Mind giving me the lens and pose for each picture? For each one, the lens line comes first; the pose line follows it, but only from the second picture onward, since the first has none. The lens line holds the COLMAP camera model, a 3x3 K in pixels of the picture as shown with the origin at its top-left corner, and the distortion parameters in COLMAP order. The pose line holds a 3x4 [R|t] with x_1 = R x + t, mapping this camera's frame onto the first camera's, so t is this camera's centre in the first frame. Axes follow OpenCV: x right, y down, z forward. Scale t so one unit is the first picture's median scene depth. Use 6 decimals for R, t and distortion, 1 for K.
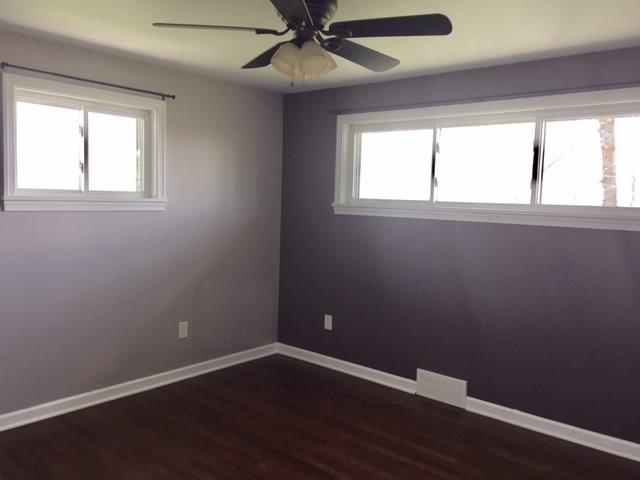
lens RADIAL K [[566.3, 0, 318.0], [0, 566.3, 236.7], [0, 0, 1]] dist [0.123132, -0.000669]
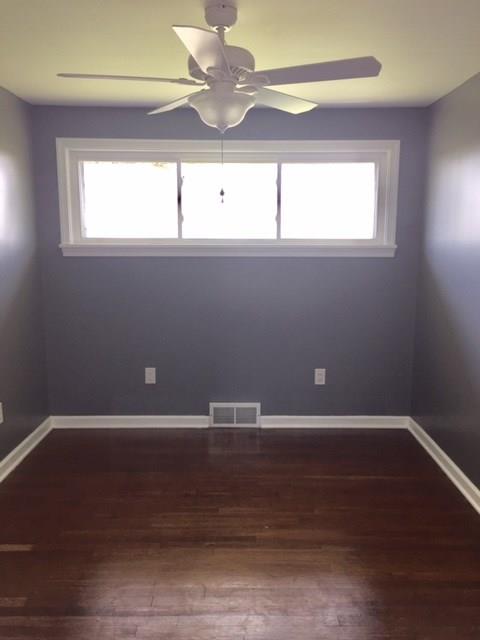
lens RADIAL K [[566.3, 0, 240.0], [0, 566.3, 320.0], [0, 0, 1]] dist [0.123132, -0.000669]
pose [[0.743928, -0.132793, 0.654933, -0.551072], [0.076626, 0.990544, 0.113802, -0.037083], [-0.663853, -0.034476, 0.747068, 0.269148]]
